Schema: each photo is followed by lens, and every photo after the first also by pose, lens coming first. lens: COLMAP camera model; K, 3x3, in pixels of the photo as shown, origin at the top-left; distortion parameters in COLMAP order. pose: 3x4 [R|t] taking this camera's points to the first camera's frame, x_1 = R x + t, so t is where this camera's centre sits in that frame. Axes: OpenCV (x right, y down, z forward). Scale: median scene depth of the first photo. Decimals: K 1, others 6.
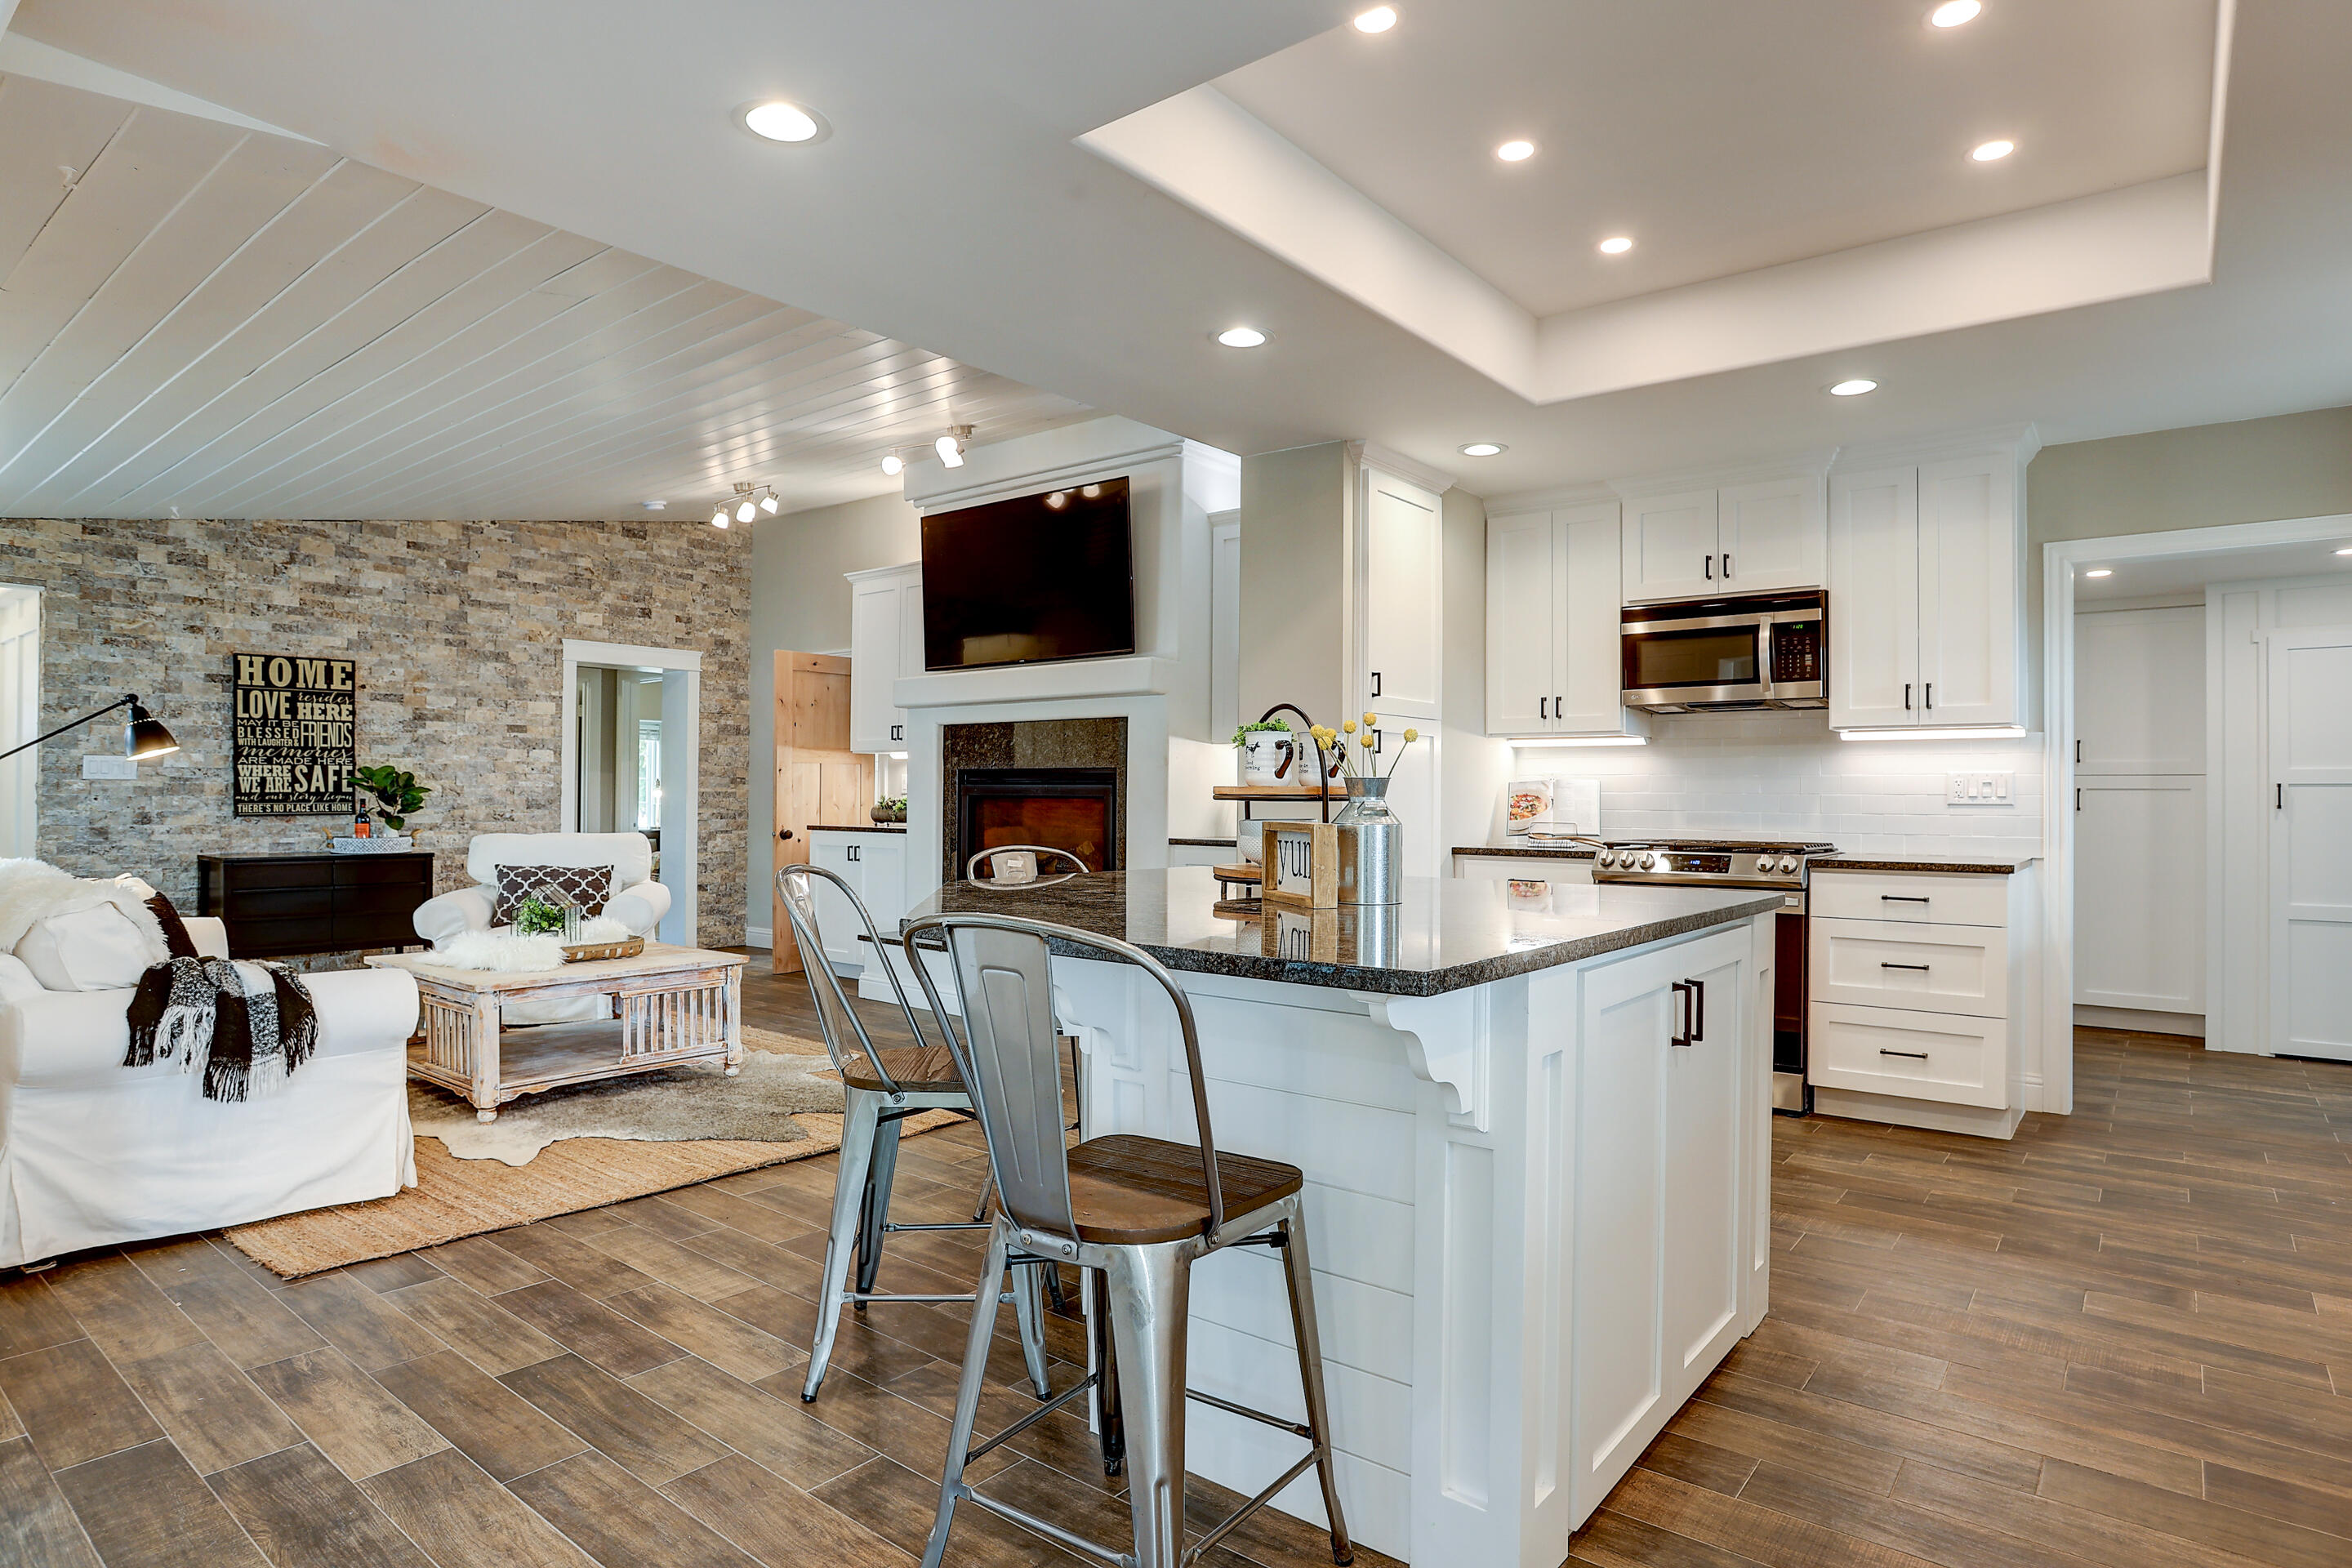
lens RADIAL K [[1285.4, 0, 1178.2], [0, 1285.4, 787.5], [0, 0, 1]] dist [-0.057754, 0.027091]
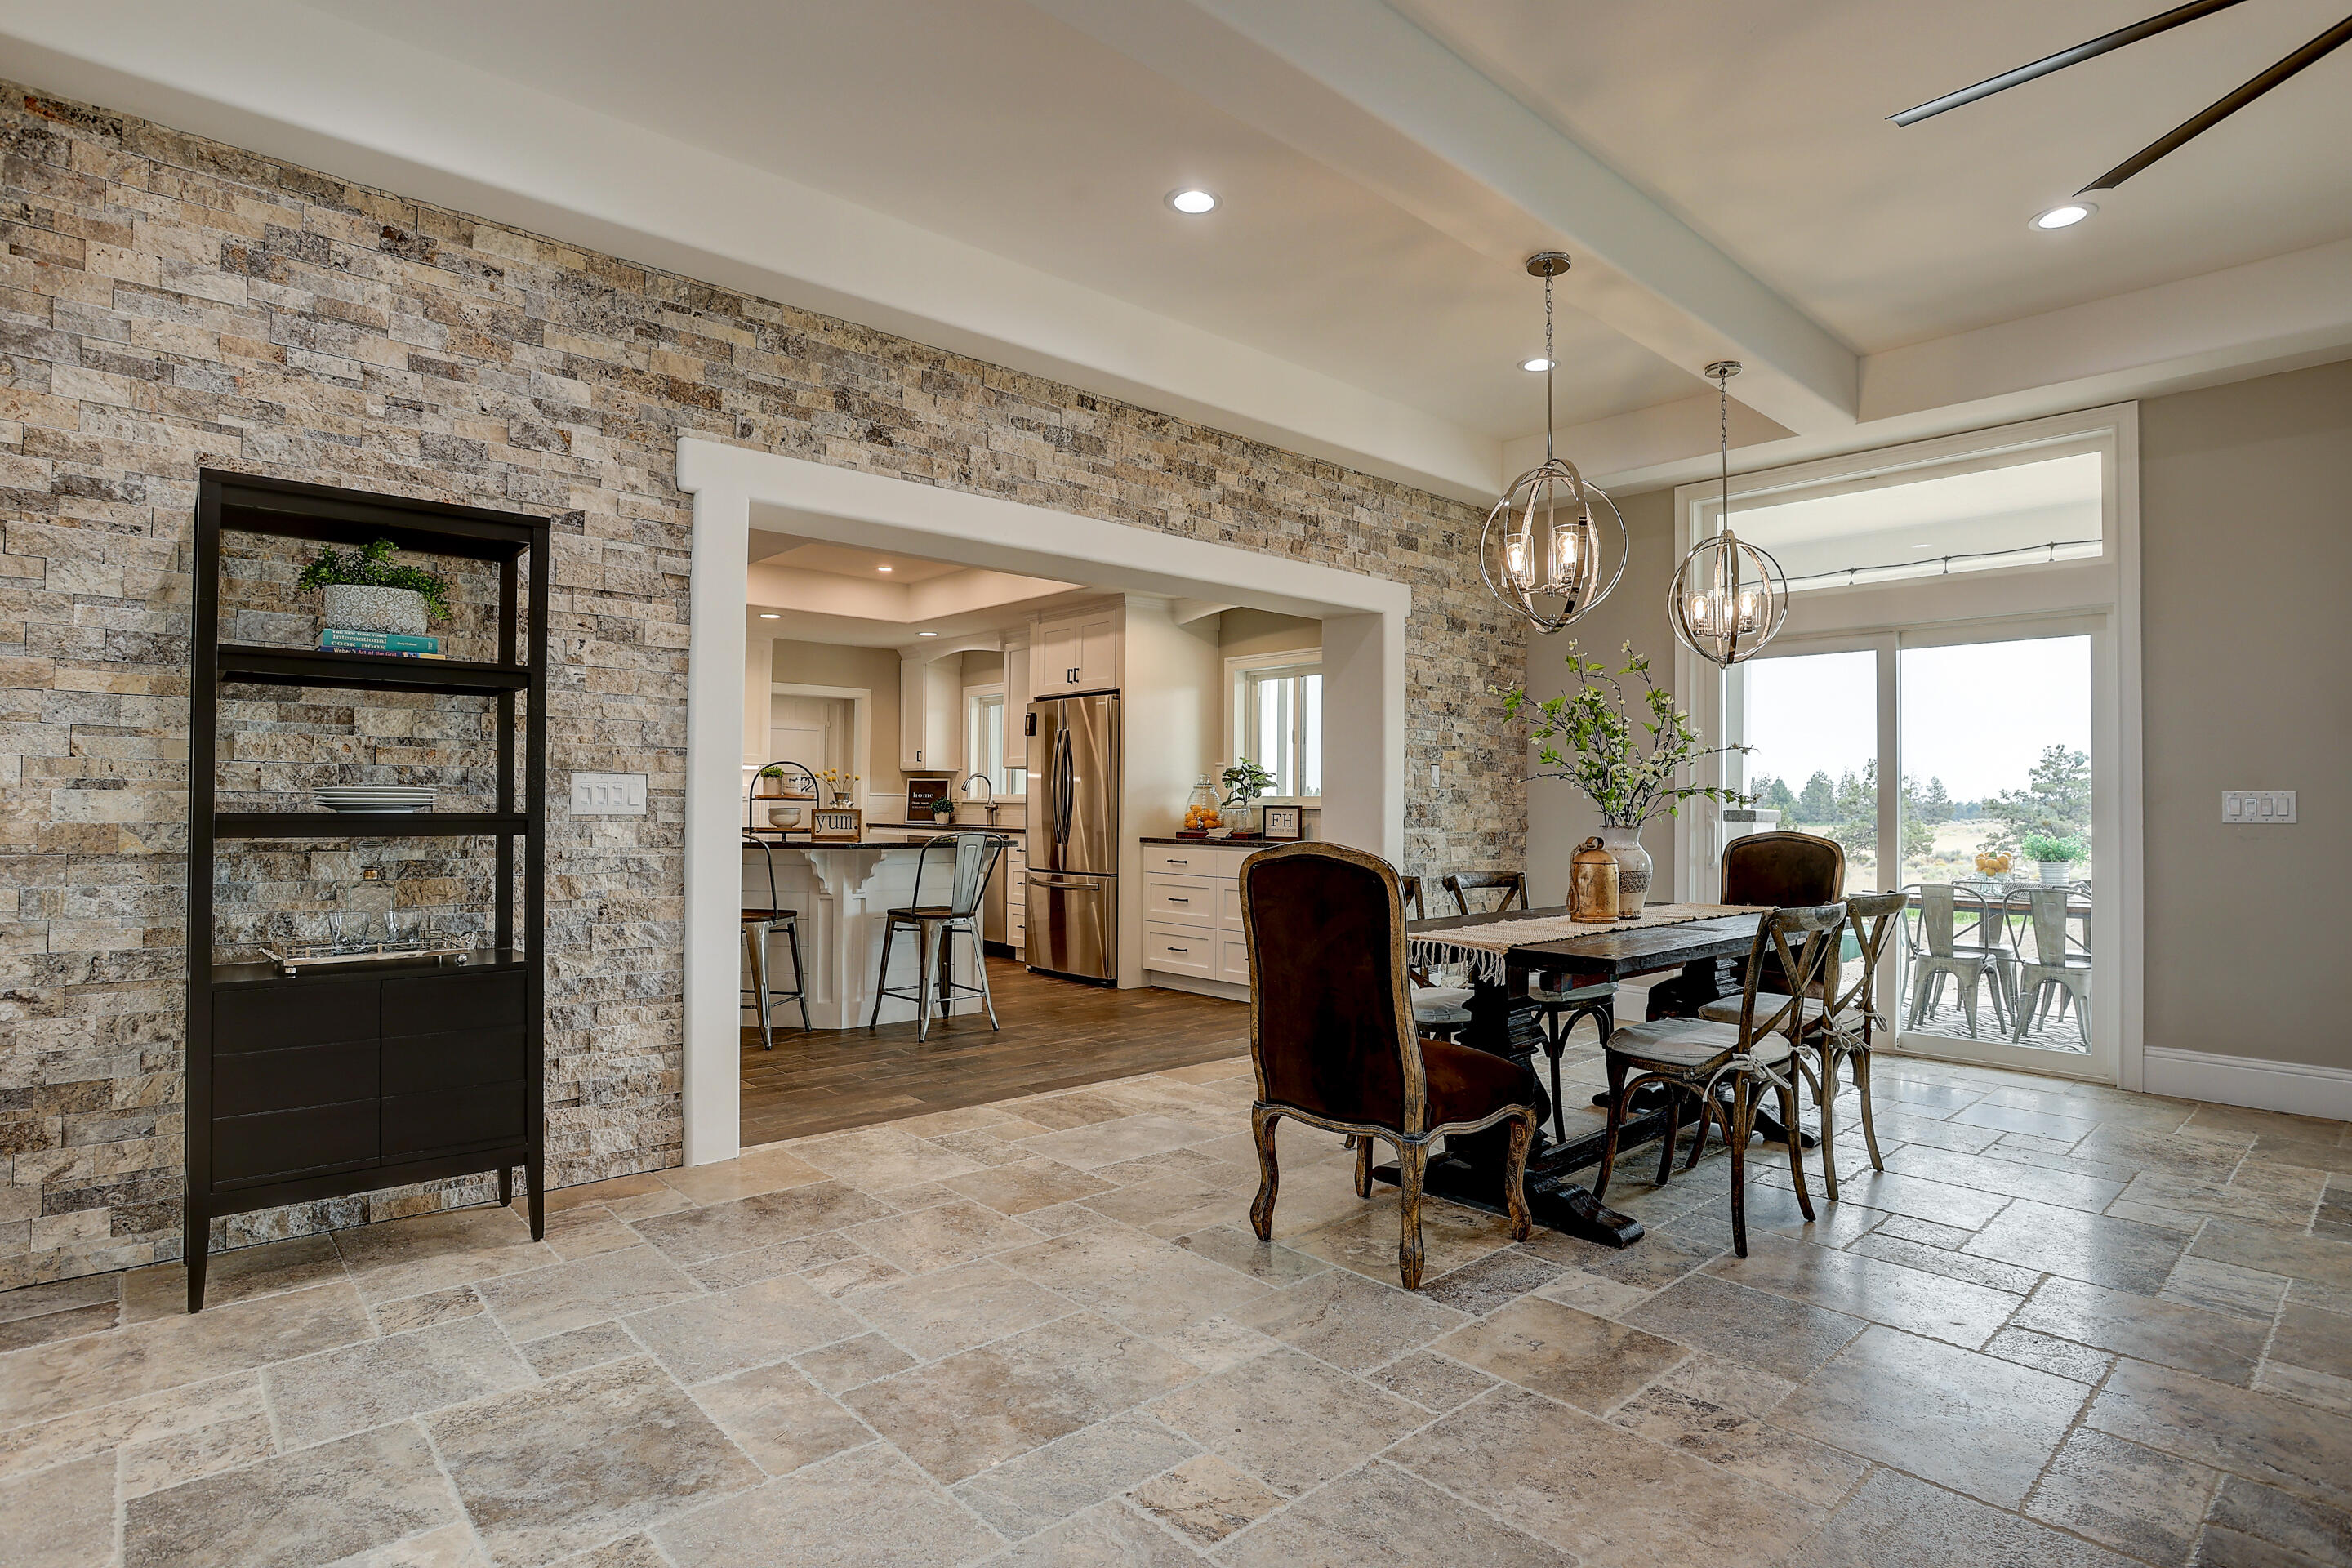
lens RADIAL K [[1215.1, 0, 1198.0], [0, 1215.1, 799.4], [0, 0, 1]] dist [-0.057562, 0.029845]
pose [[0.160880, -0.001373, 0.986973, -0.946115], [-0.016645, 0.999853, 0.004104, -0.006884], [-0.986834, -0.017088, 0.160834, -0.073071]]
